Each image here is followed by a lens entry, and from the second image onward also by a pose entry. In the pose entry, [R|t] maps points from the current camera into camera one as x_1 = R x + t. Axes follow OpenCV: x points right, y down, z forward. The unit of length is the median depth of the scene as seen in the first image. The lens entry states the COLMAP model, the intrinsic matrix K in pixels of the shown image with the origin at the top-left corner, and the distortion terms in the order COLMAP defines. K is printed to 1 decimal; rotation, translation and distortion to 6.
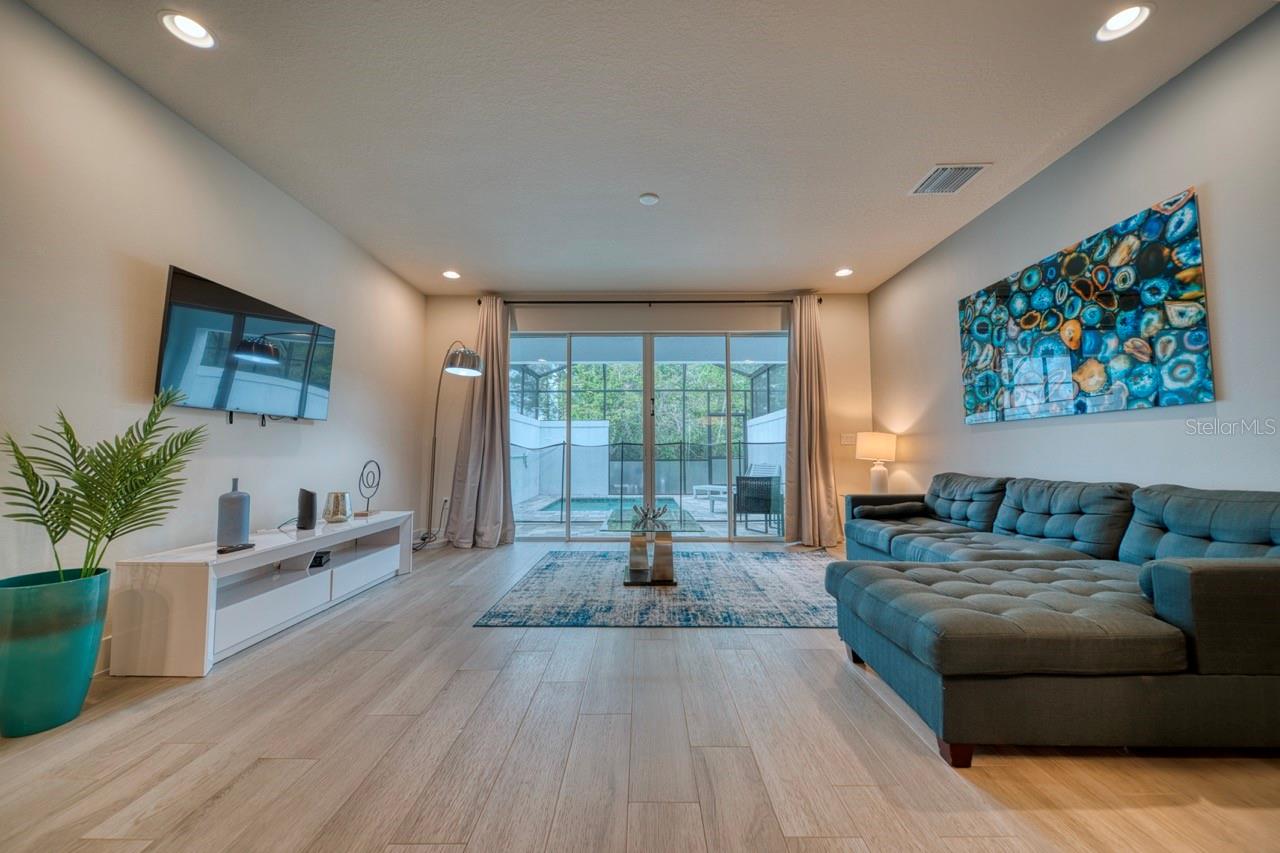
lens RADIAL K [[457.0, 0, 639.9], [0, 457.0, 427.5], [0, 0, 1]] dist [-0.000747, -0.000614]
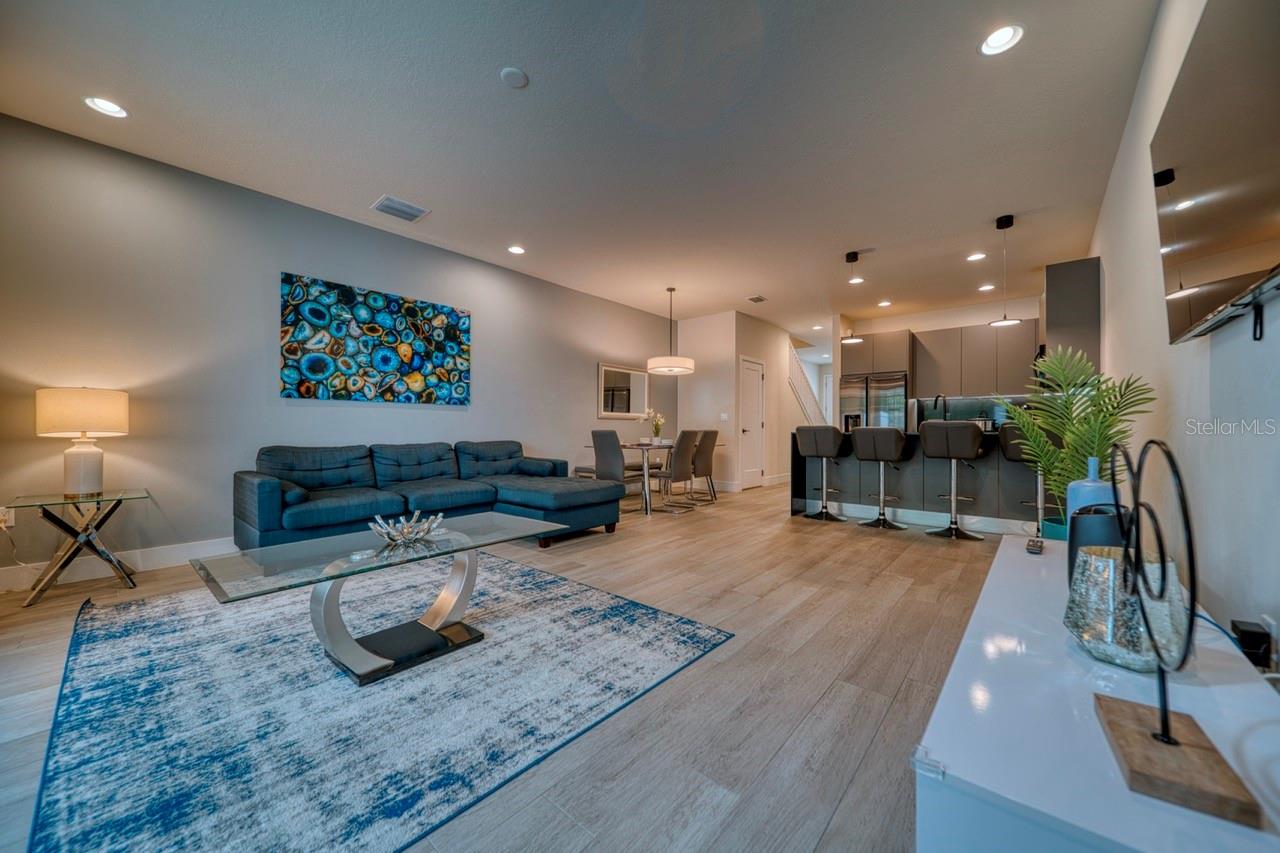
lens RADIAL K [[457.0, 0, 656.9], [0, 457.0, 428.2], [0, 0, 1]] dist [-0.000747, -0.000614]
pose [[-0.774120, 0.005413, 0.633016, -0.583781], [-0.034514, 0.998115, -0.050743, 0.086809], [-0.632098, -0.061129, -0.772474, 1.304803]]
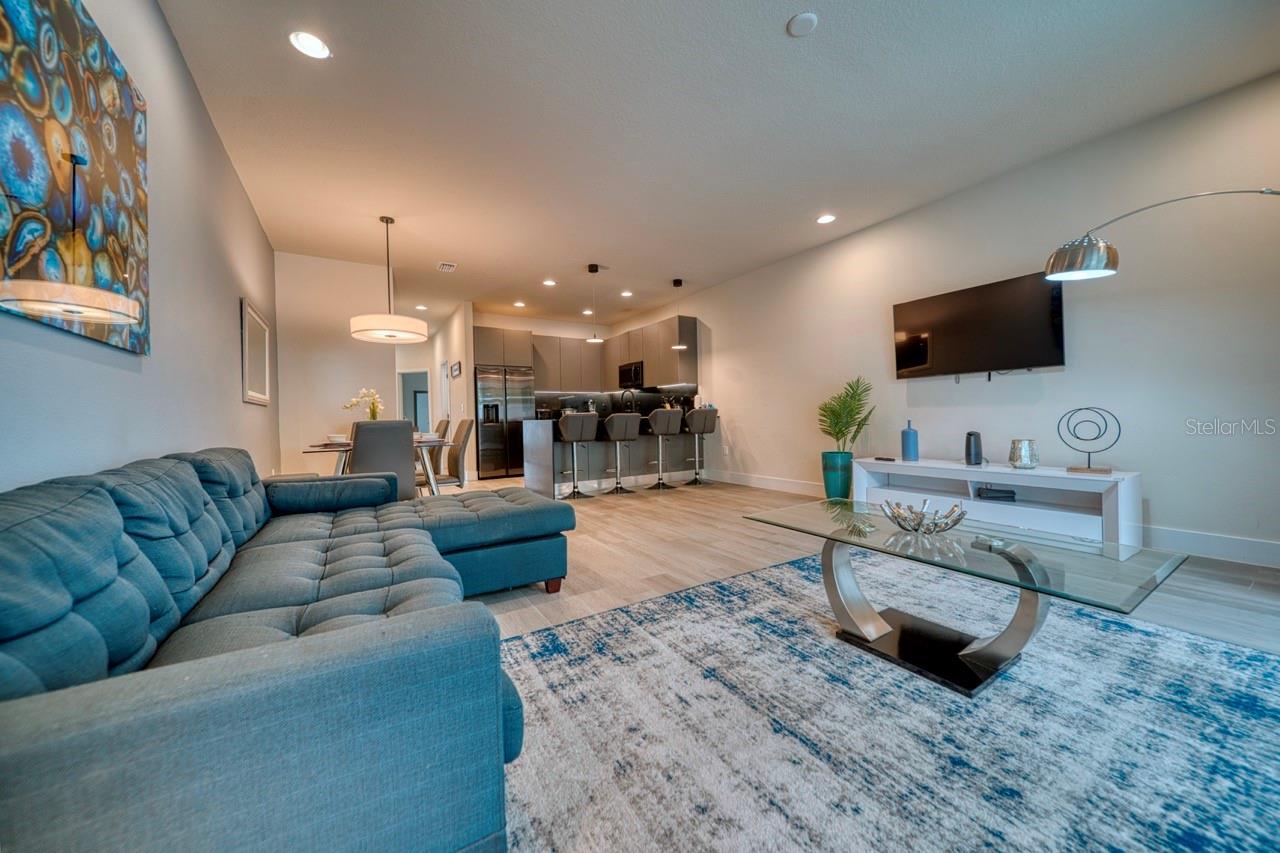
lens RADIAL K [[457.0, 0, 649.9], [0, 457.0, 421.5], [0, 0, 1]] dist [-0.000747, -0.000614]
pose [[-0.840905, 0.026358, -0.540540, 0.550383], [0.054004, 0.997915, -0.035351, 0.087493], [0.538481, -0.058918, -0.840575, 1.326296]]
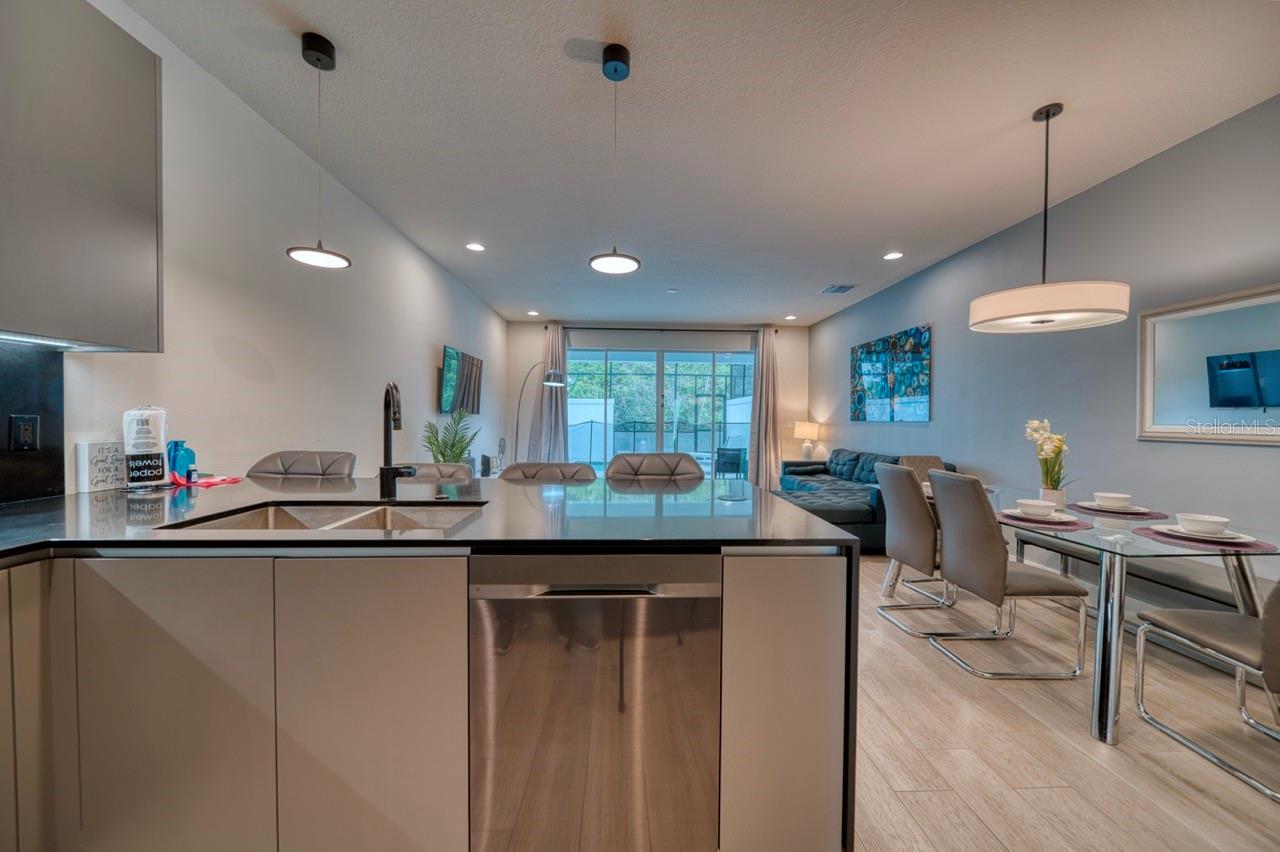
lens RADIAL K [[457.0, 0, 637.7], [0, 457.0, 427.8], [0, 0, 1]] dist [-0.000747, -0.000614]
pose [[0.999263, 0.011370, 0.036659, -0.159260], [-0.014167, 0.996933, 0.076967, -0.106023], [-0.035671, -0.077430, 0.996359, -0.718742]]
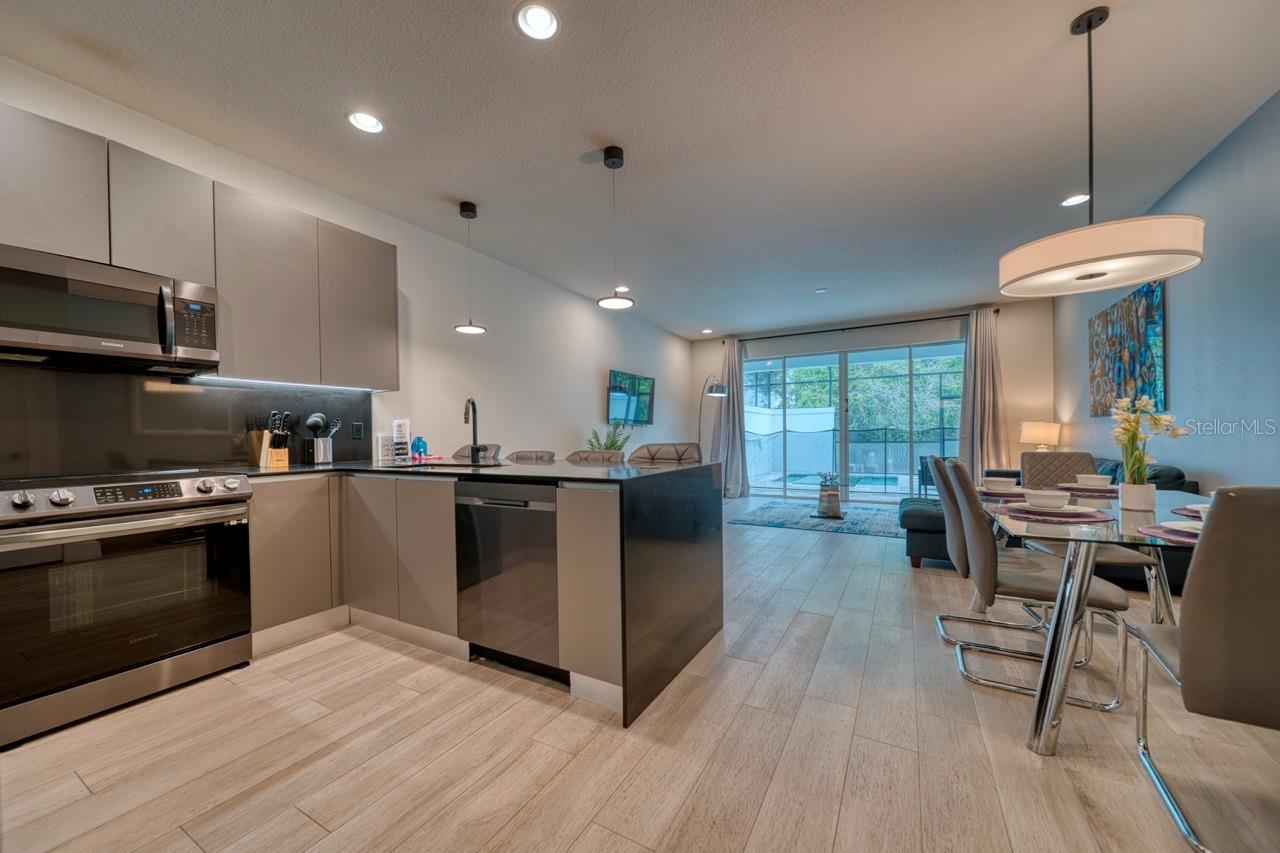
lens RADIAL K [[474.5, 0, 630.7], [0, 474.5, 441.0], [0, 0, 1]] dist [-0.000817, -0.000394]
pose [[0.864765, -0.003469, -0.502165, 0.273025], [0.039959, 0.997281, 0.061922, -0.077696], [0.500585, -0.073614, 0.862552, -0.844515]]
